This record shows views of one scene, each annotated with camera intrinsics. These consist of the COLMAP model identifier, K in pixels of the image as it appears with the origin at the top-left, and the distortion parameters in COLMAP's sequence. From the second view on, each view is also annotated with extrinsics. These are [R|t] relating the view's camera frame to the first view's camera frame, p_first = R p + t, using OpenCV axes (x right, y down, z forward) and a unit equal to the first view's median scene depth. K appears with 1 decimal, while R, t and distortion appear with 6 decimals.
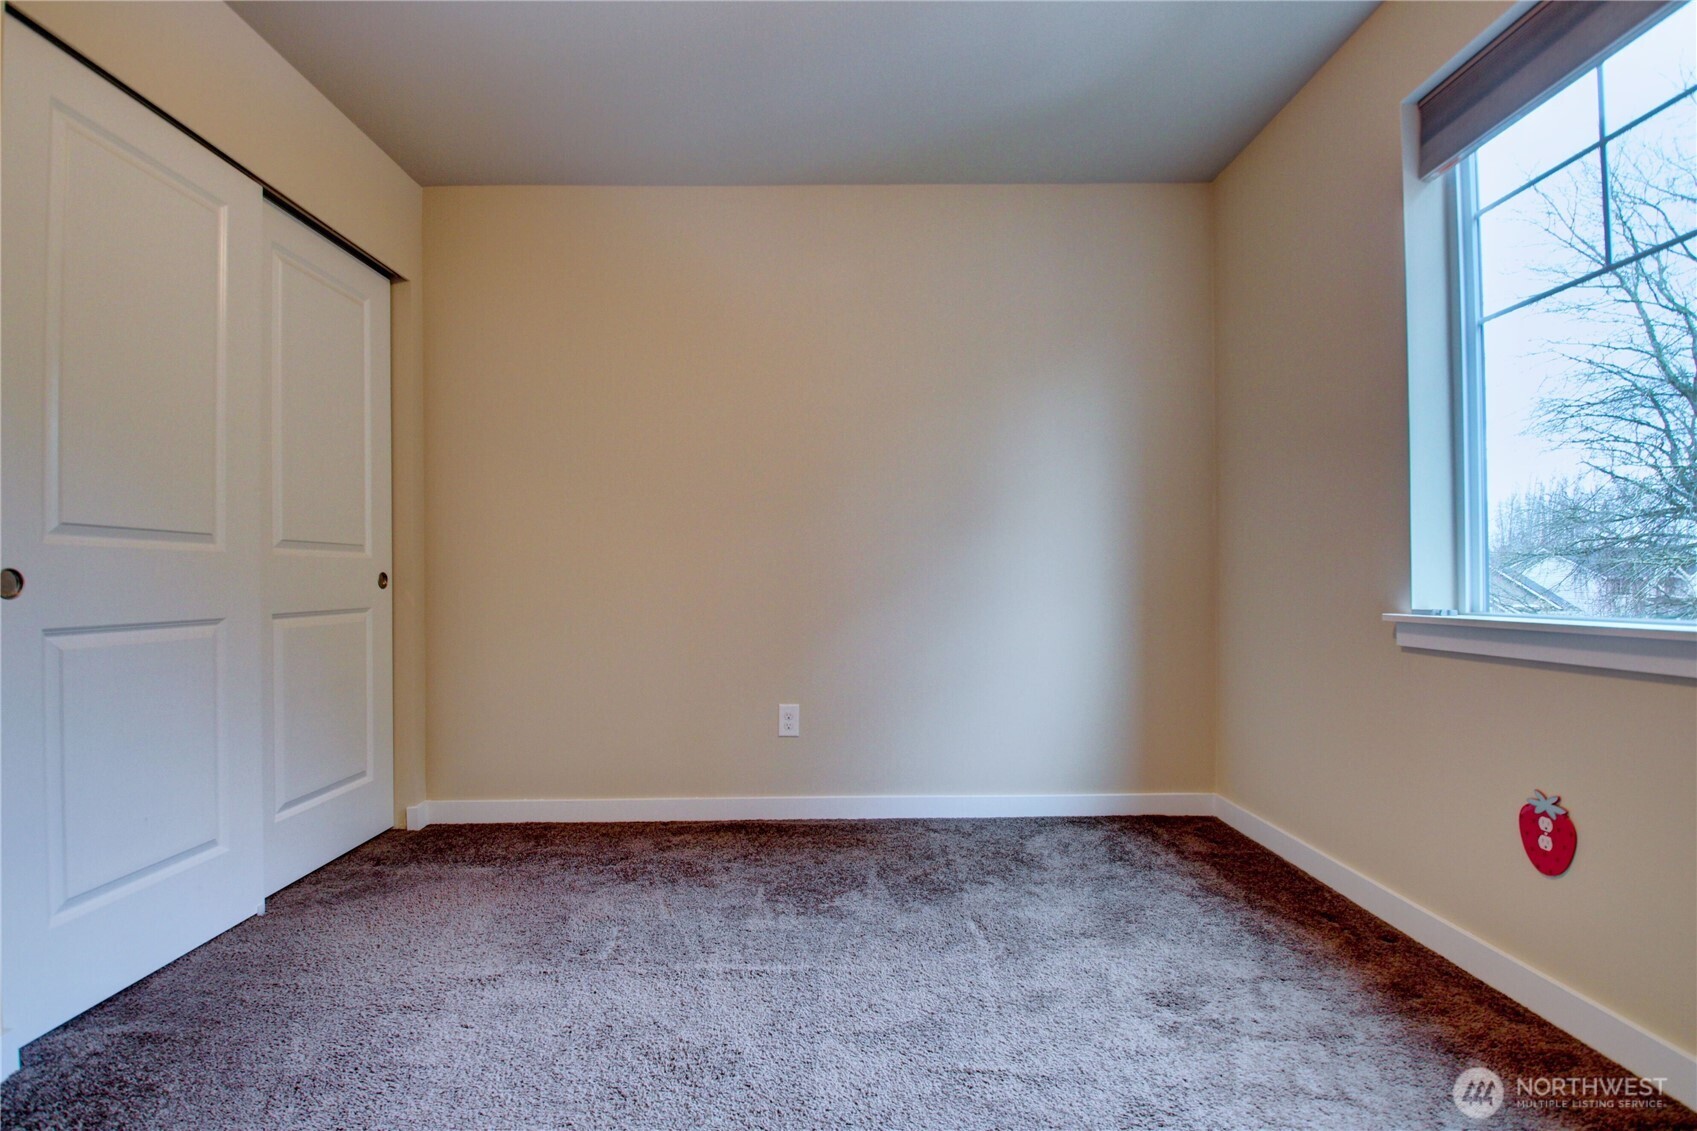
lens RADIAL K [[819.4, 0, 848.5], [0, 819.4, 565.5], [0, 0, 1]] dist [-0.000817, -0.000065]
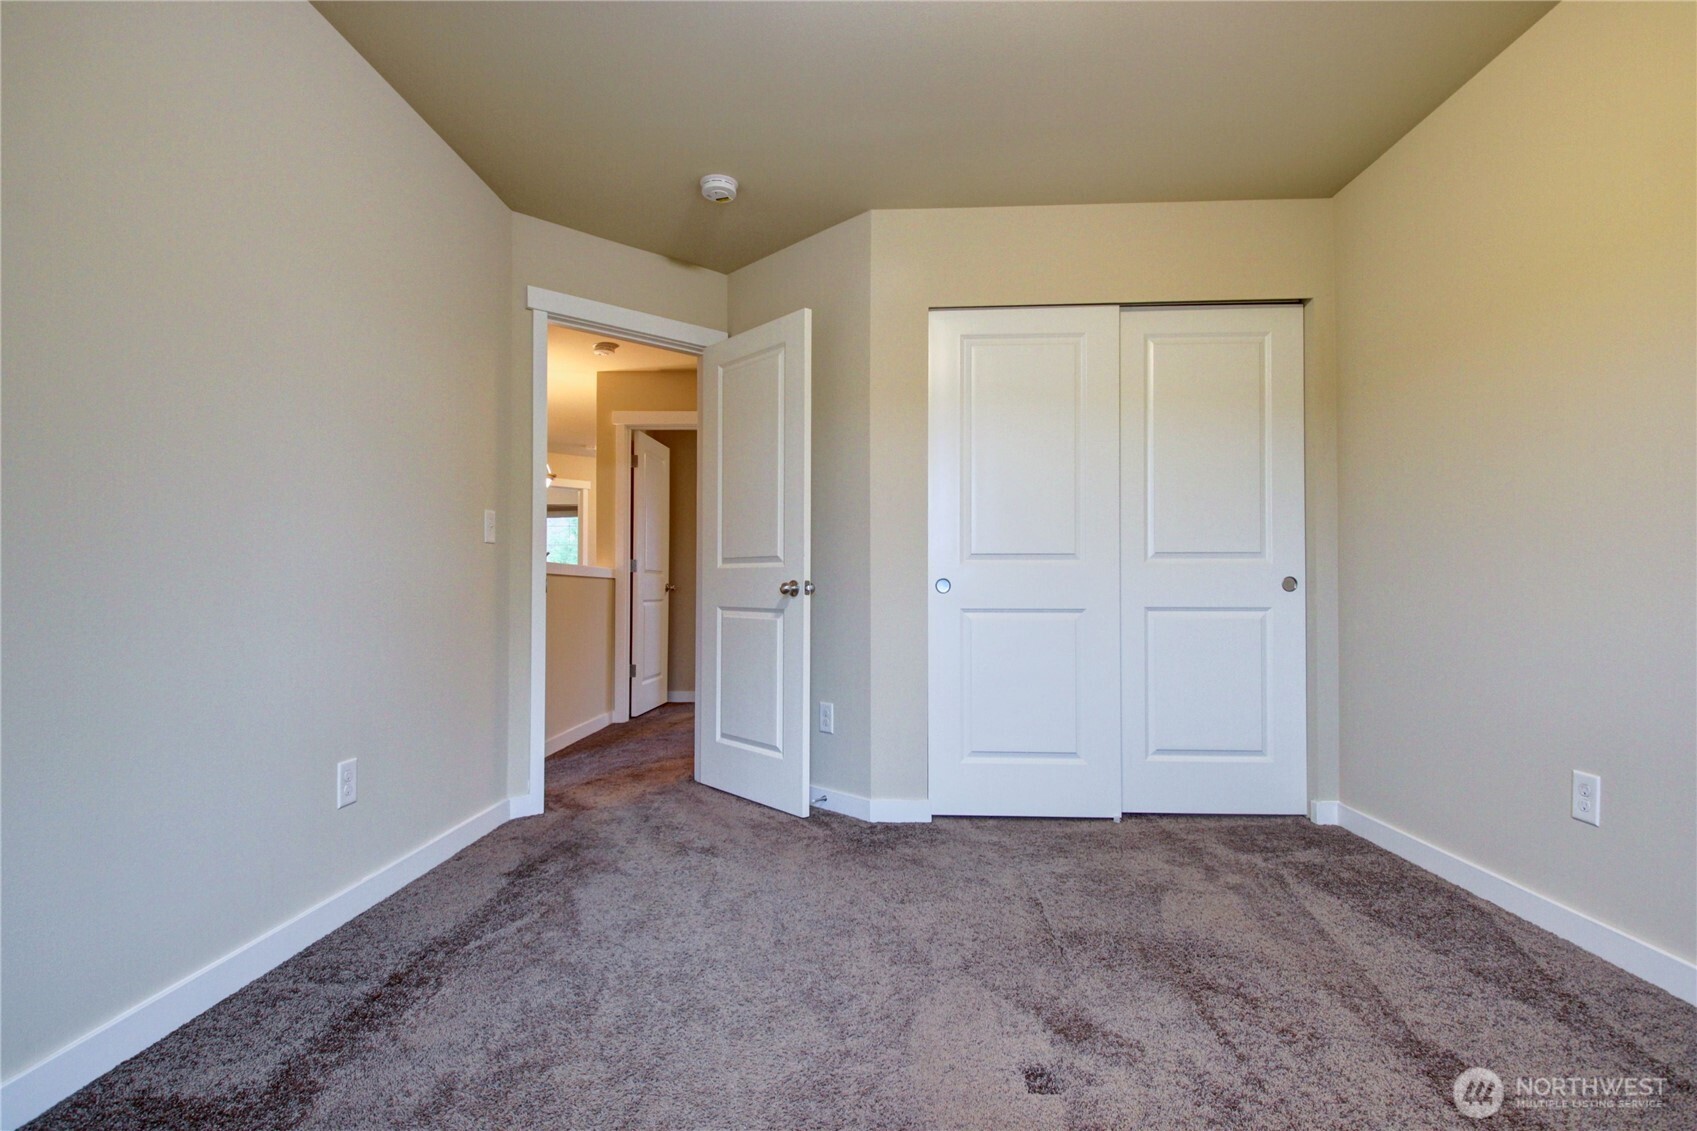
lens RADIAL K [[819.4, 0, 848.5], [0, 819.4, 565.5], [0, 0, 1]] dist [-0.000817, -0.000065]
pose [[-0.048005, -0.019178, -0.998663, 0.551192], [0.017322, 0.999649, -0.020029, 0.005293], [0.998697, -0.018261, -0.047656, 0.465030]]
